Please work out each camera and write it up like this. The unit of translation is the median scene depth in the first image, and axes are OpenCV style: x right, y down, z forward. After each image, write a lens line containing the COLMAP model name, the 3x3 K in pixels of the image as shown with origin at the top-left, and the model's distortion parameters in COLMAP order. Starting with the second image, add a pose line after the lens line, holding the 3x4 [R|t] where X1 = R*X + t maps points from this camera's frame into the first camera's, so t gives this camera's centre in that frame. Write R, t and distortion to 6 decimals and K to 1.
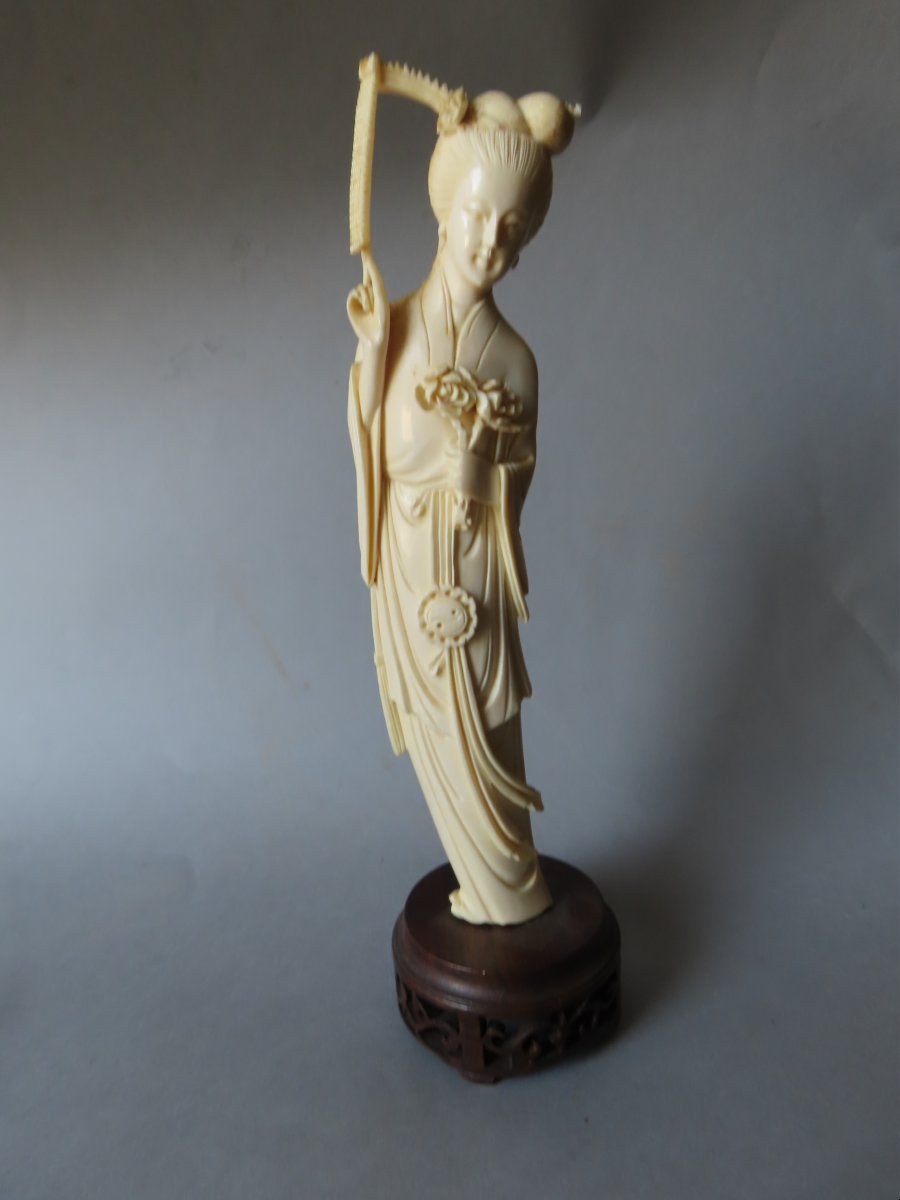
lens RADIAL K [[887.8, 0, 450.0], [0, 887.8, 600.0], [0, 0, 1]] dist [0.004533, 0.004393]
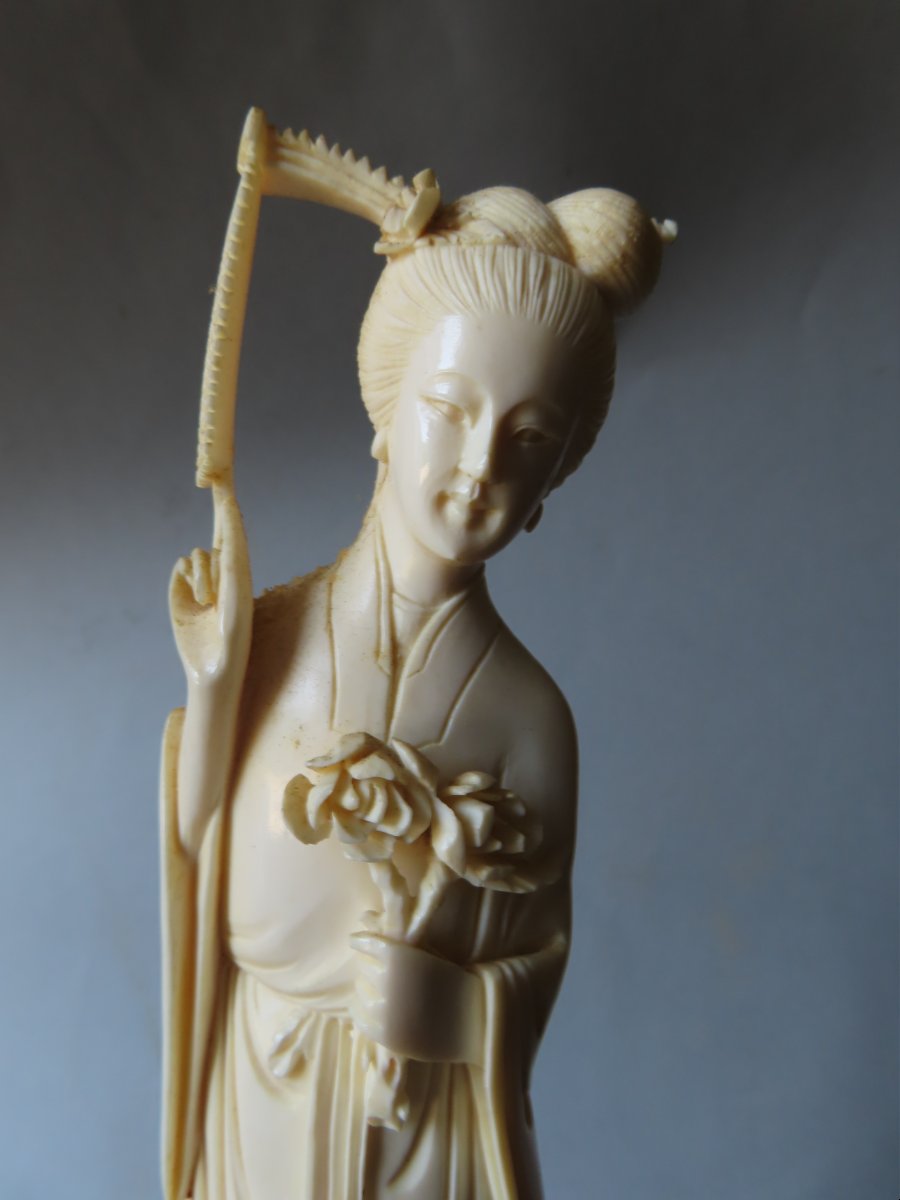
lens RADIAL K [[887.8, 0, 450.0], [0, 887.8, 600.0], [0, 0, 1]] dist [0.004533, 0.004393]
pose [[0.998733, 0.046655, -0.018849, 0.038461], [-0.050169, 0.952139, -0.301521, -0.185398], [0.003880, 0.302085, 0.953273, 0.536670]]
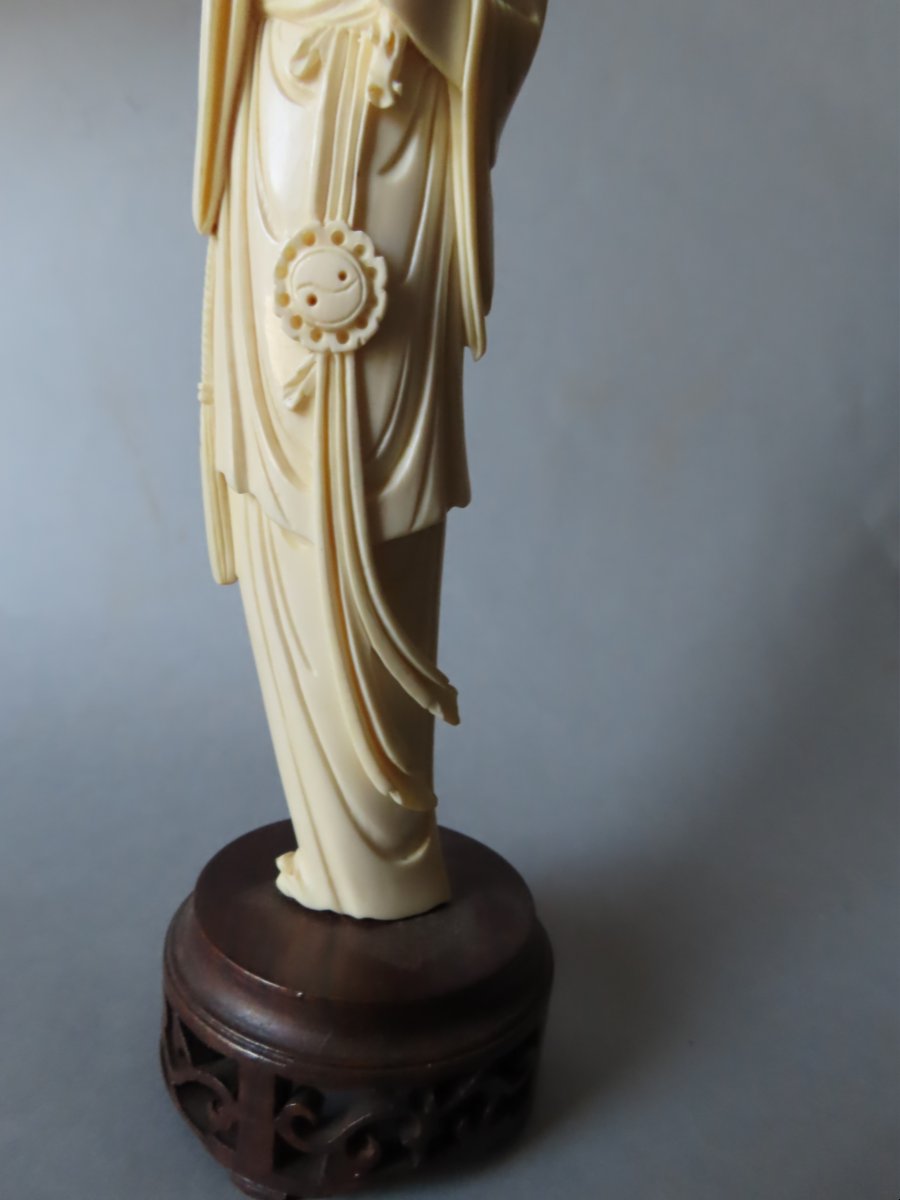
lens RADIAL K [[887.8, 0, 450.0], [0, 887.8, 600.0], [0, 0, 1]] dist [0.004533, 0.004393]
pose [[0.986478, 0.161155, 0.029834, 0.081897], [-0.159402, 0.985738, -0.053956, 0.221020], [-0.038104, 0.048471, 0.998098, 0.497481]]
